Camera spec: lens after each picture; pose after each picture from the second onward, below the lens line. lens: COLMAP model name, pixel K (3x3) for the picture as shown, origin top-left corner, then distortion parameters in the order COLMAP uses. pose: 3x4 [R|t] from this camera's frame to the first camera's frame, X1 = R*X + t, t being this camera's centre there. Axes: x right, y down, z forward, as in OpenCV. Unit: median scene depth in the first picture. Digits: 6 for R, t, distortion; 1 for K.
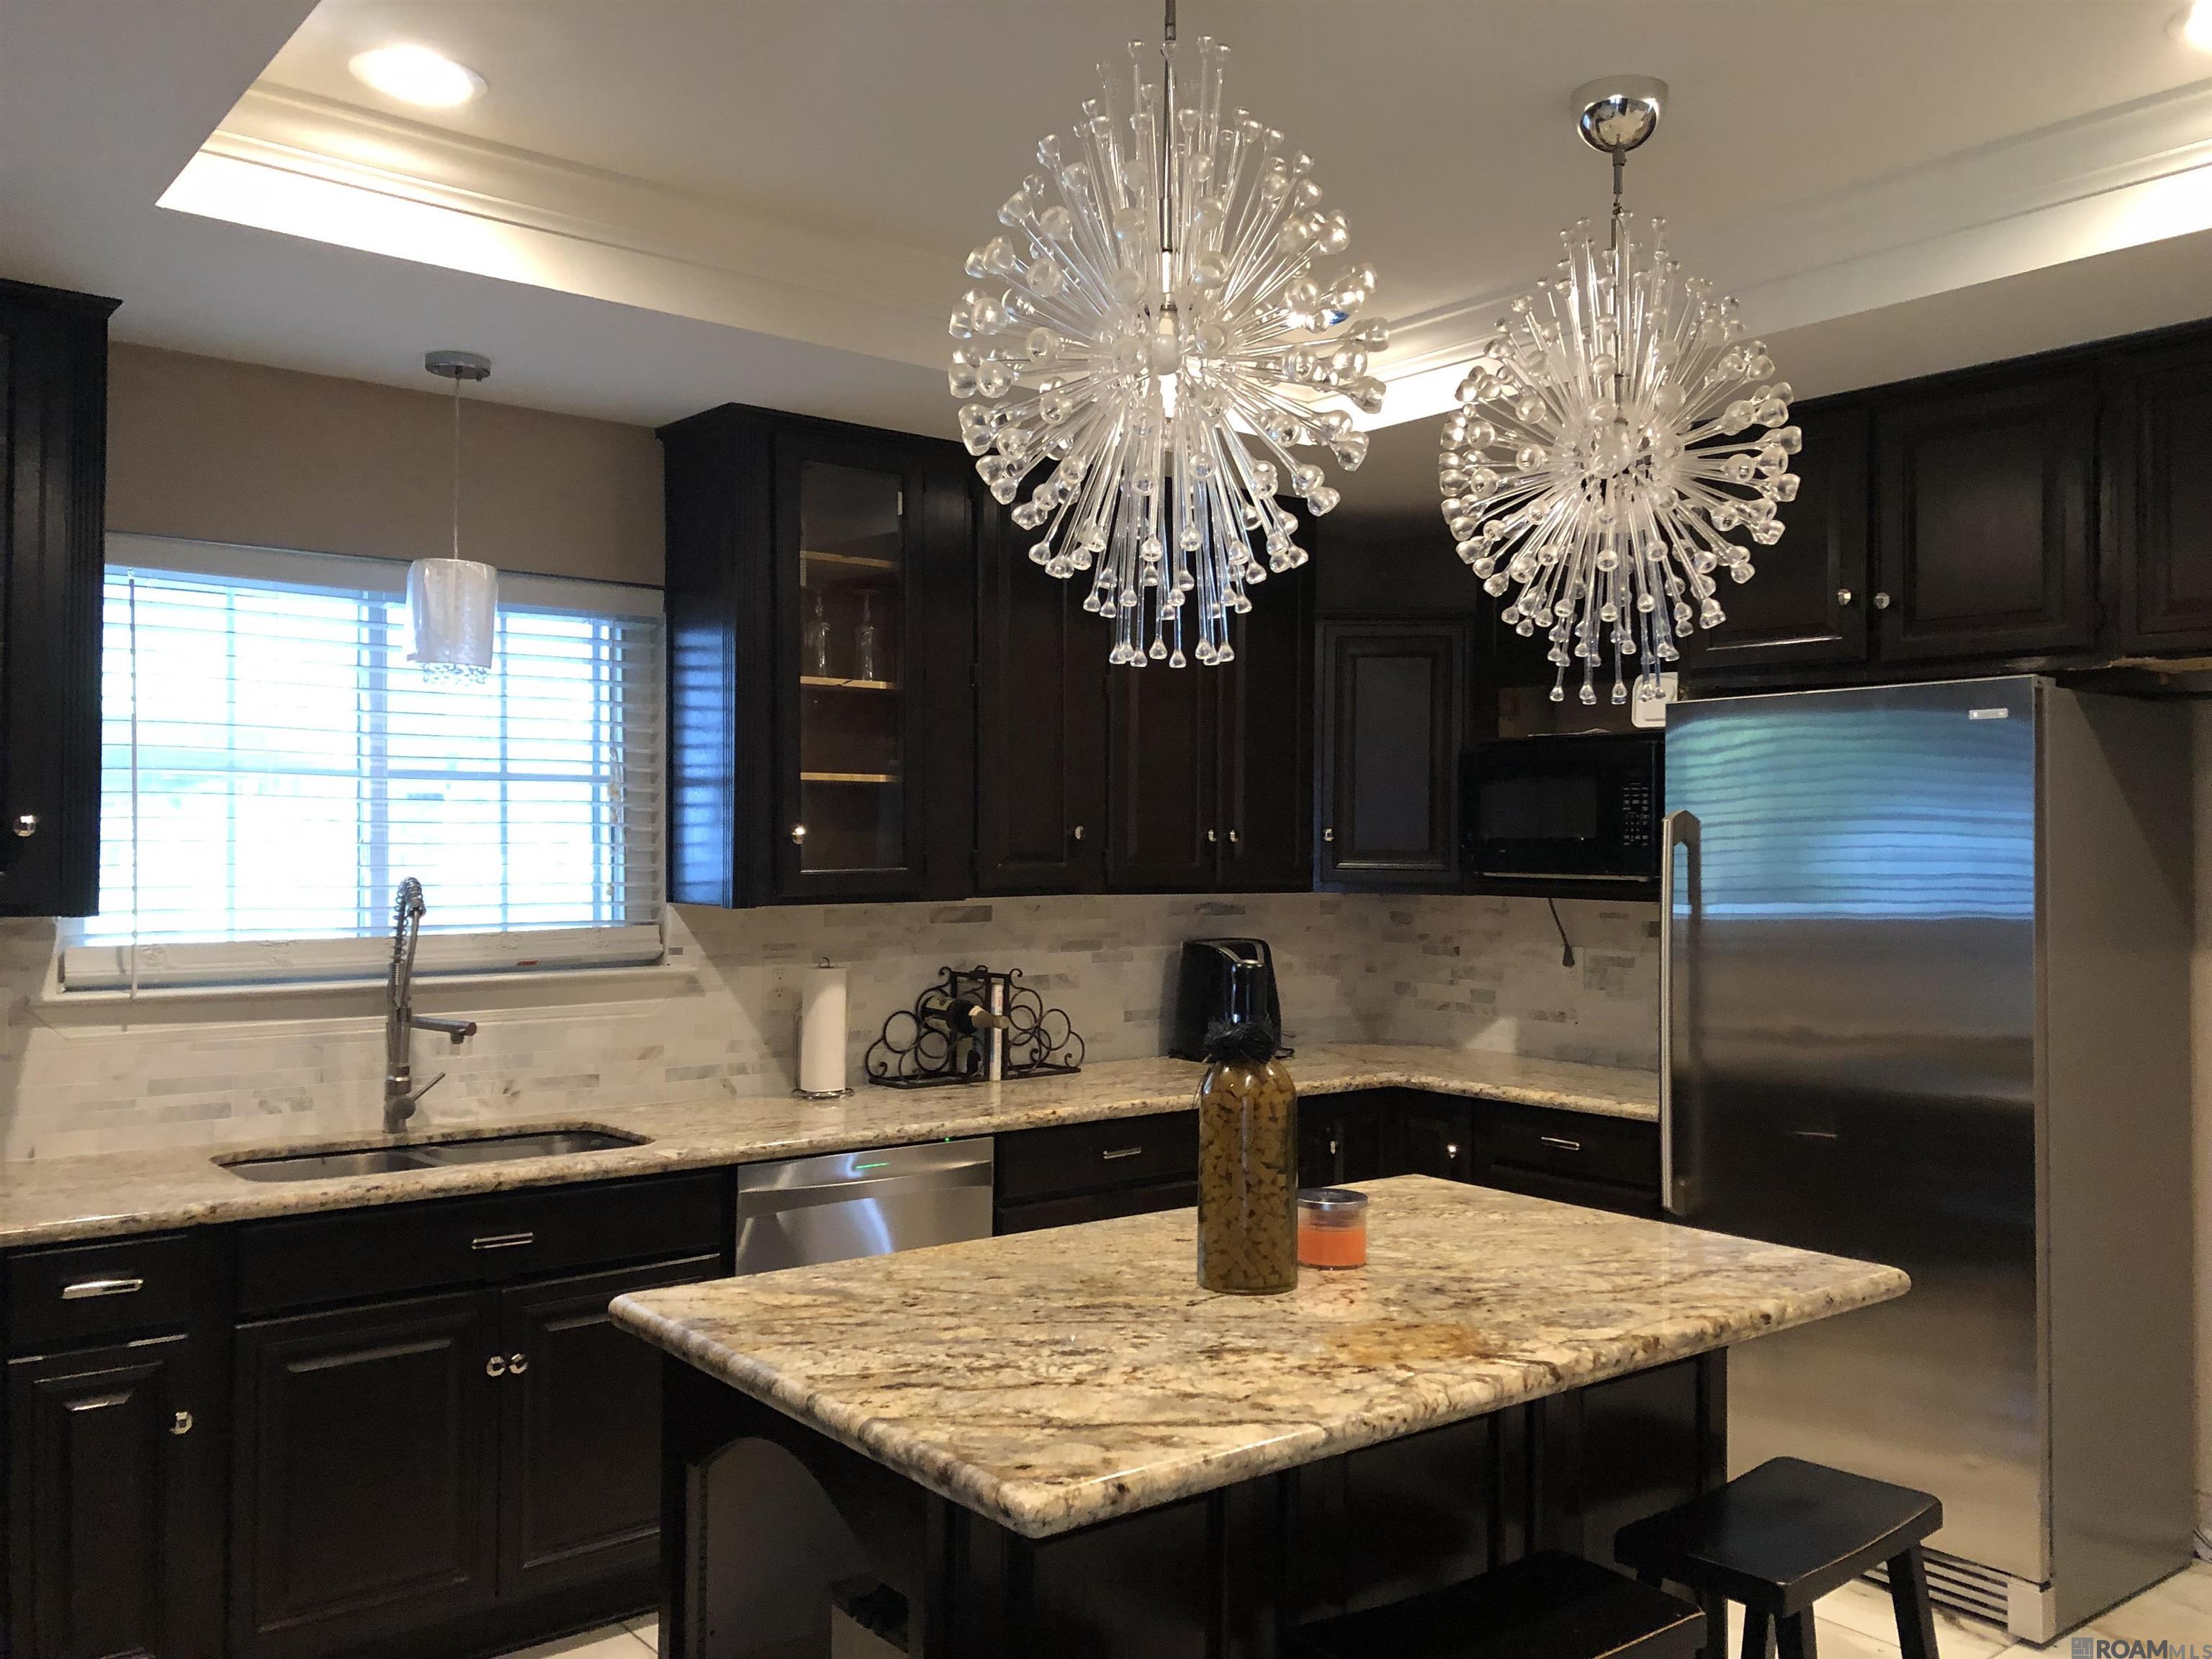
lens RADIAL K [[1815.5, 0, 1110.7], [0, 1815.5, 826.9], [0, 0, 1]] dist [0.033634, -0.039497]
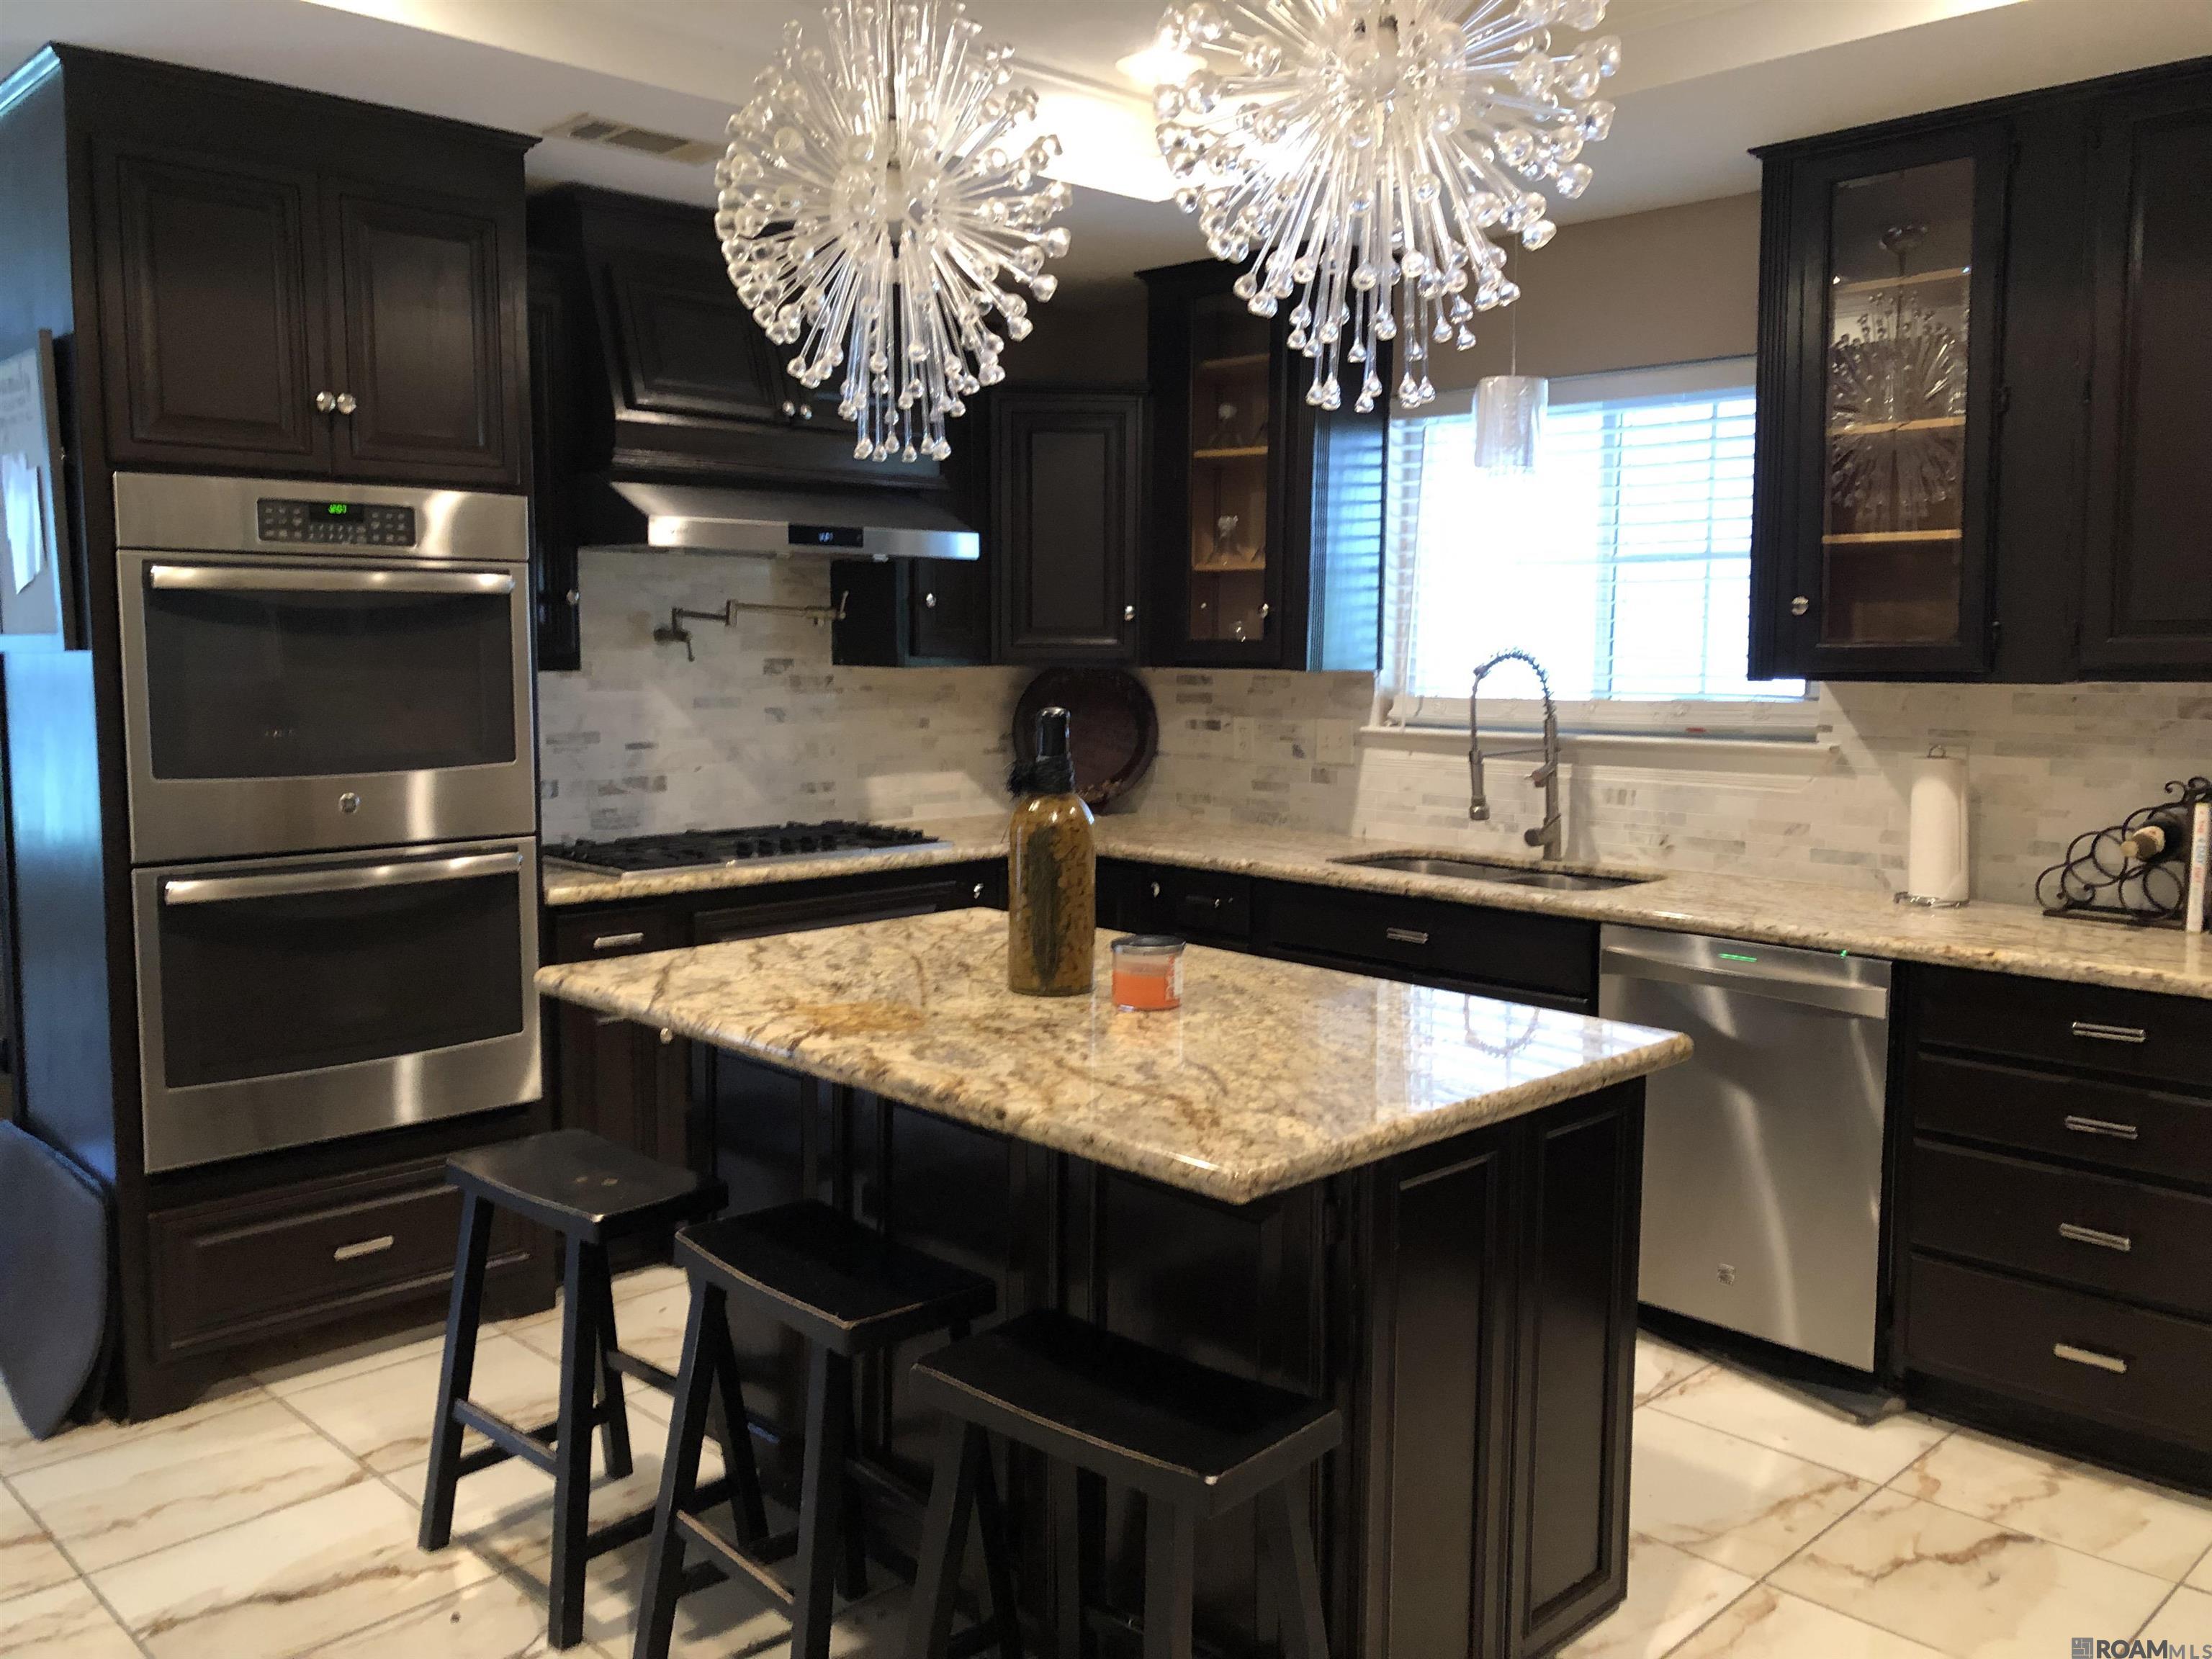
lens RADIAL K [[1815.5, 0, 1106.3], [0, 1815.5, 826.5], [0, 0, 1]] dist [0.033634, -0.039497]
pose [[0.114533, 0.104431, -0.987915, 0.697360], [0.012124, 0.994238, 0.106504, 0.012495], [0.993345, -0.024176, 0.112607, 0.524806]]
